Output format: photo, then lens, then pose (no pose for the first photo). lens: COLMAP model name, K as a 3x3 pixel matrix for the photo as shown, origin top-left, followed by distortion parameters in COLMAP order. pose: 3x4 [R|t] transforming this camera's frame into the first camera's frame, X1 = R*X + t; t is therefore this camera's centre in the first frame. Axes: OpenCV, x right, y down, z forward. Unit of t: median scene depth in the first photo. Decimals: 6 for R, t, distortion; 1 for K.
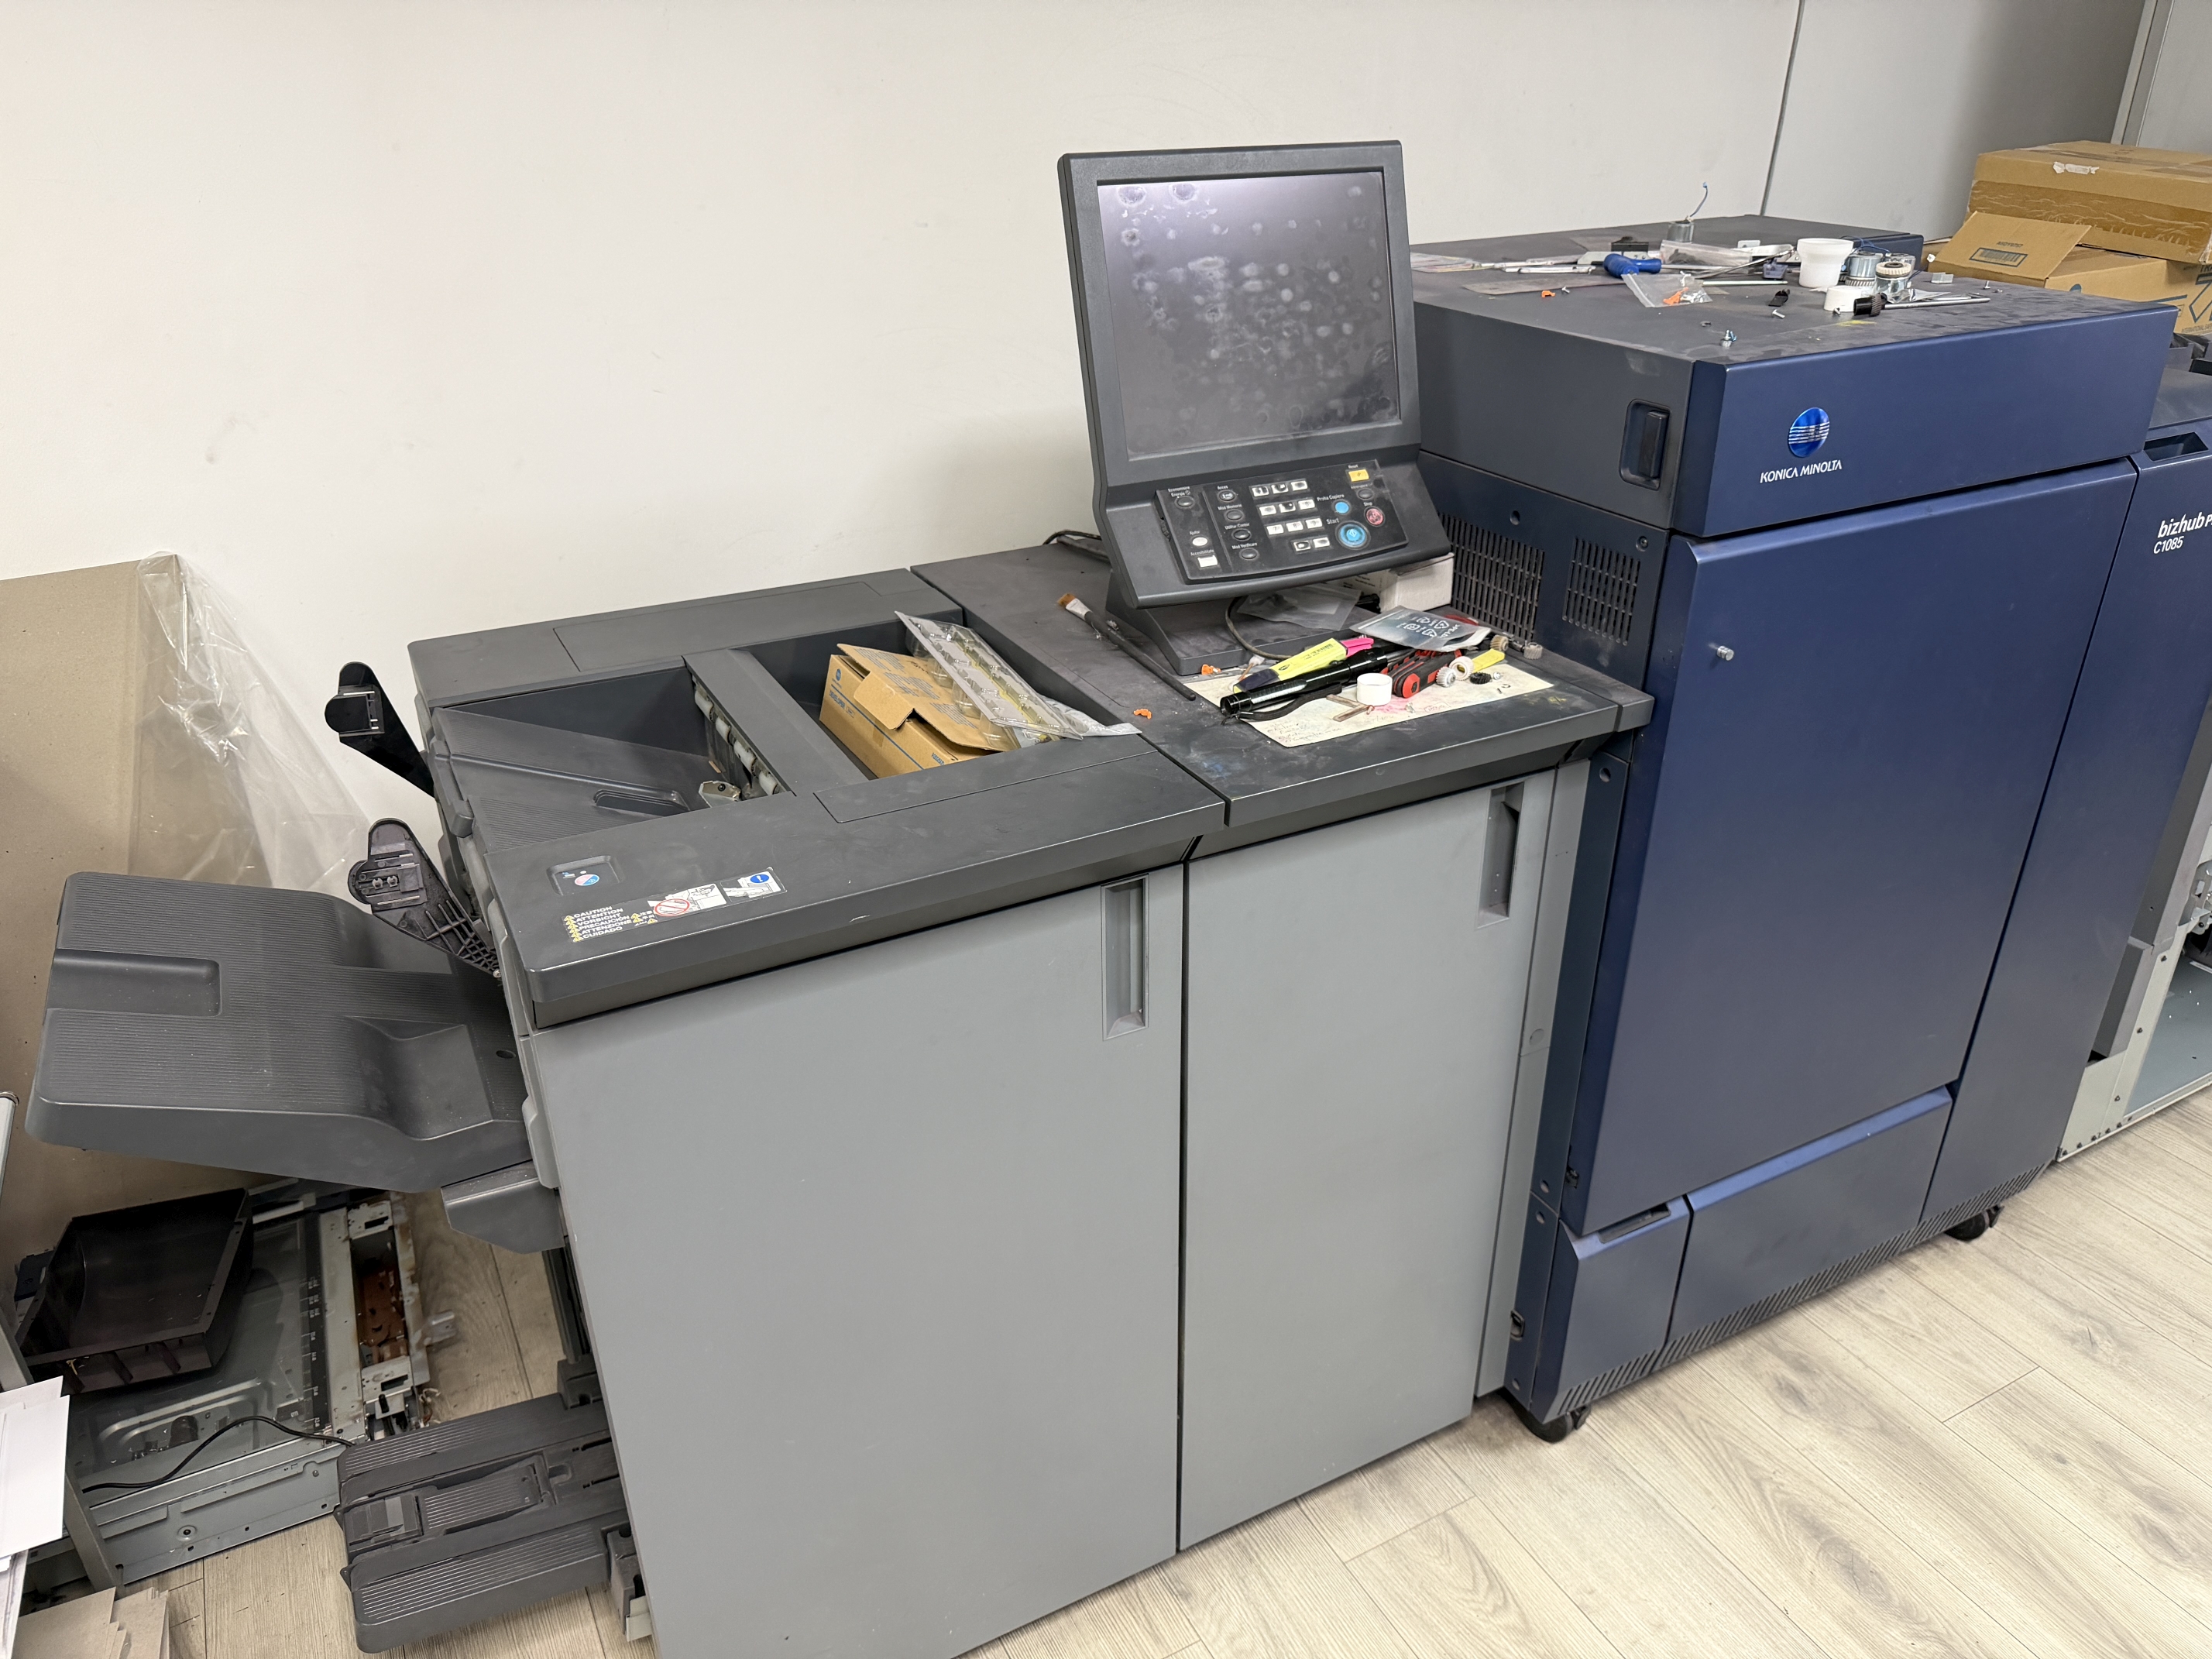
lens RADIAL K [[1574.0, 0, 1098.6], [0, 1574.0, 857.1], [0, 0, 1]] dist [0.026855, -0.039203]
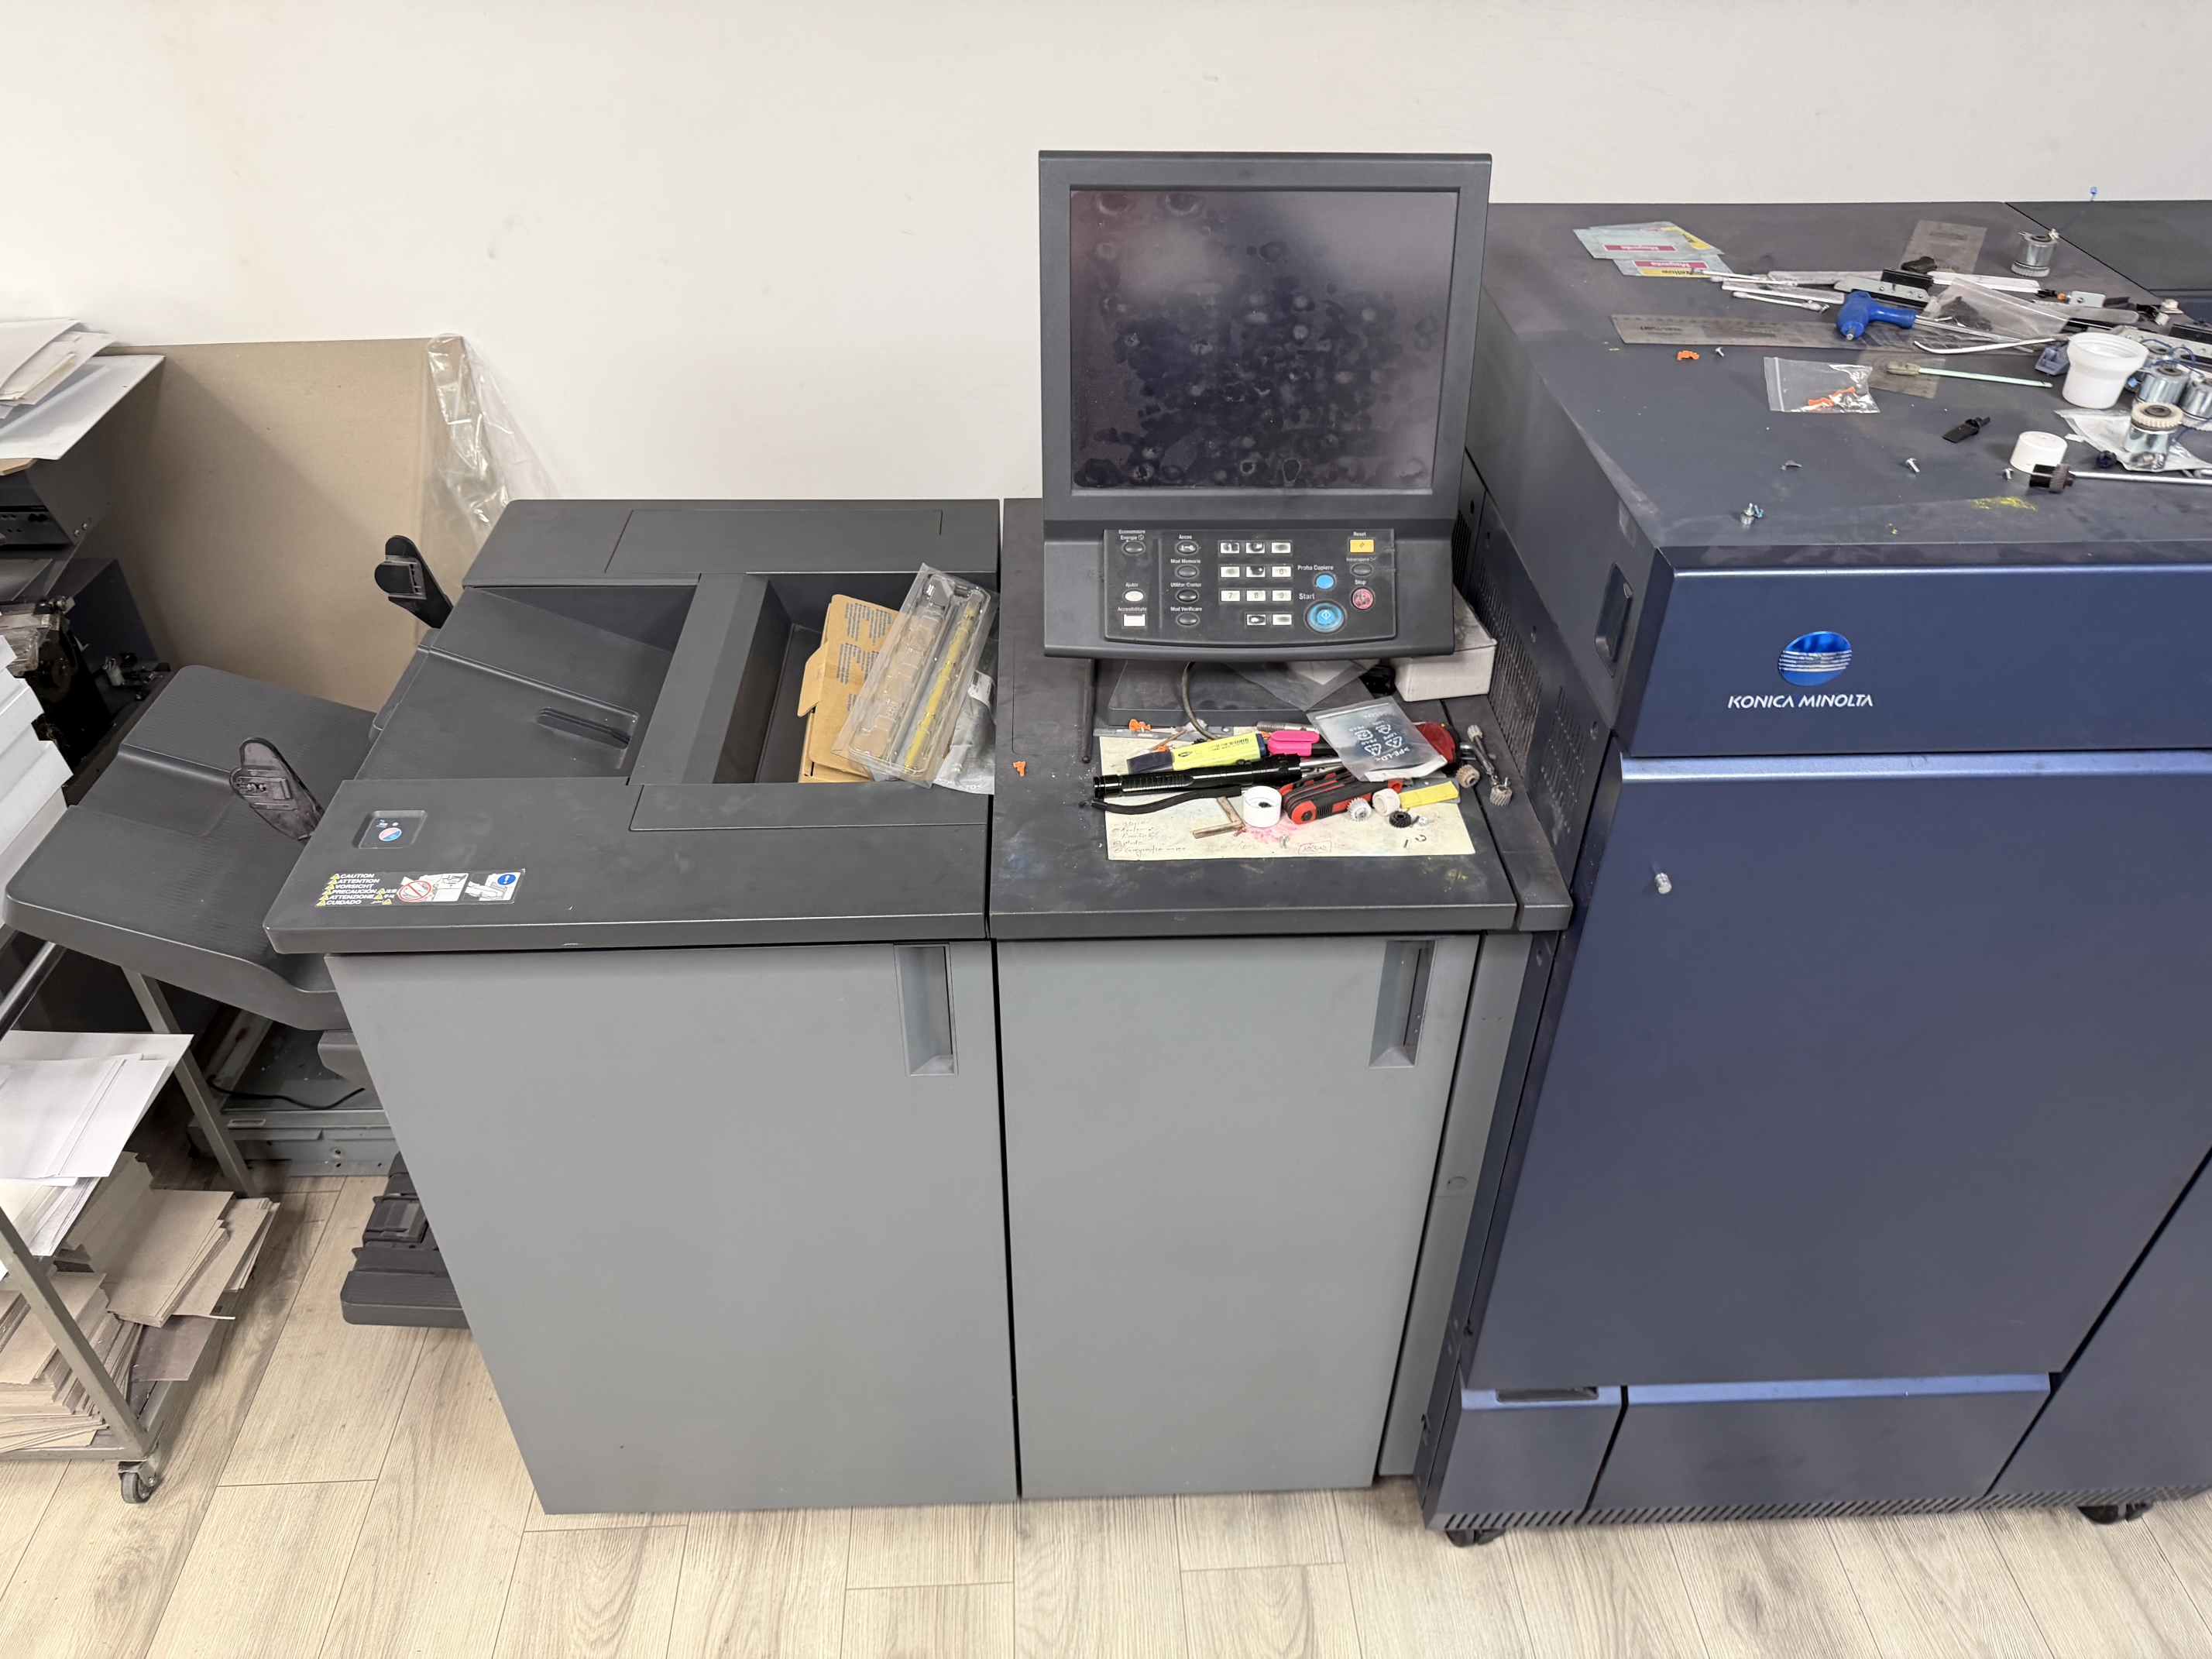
lens RADIAL K [[1574.0, 0, 1108.0], [0, 1574.0, 845.2], [0, 0, 1]] dist [0.026855, -0.039203]
pose [[0.903611, 0.278715, -0.325277, 0.376026], [-0.214147, 0.951593, 0.220480, -0.252879], [0.370983, -0.129571, 0.919556, 0.131701]]
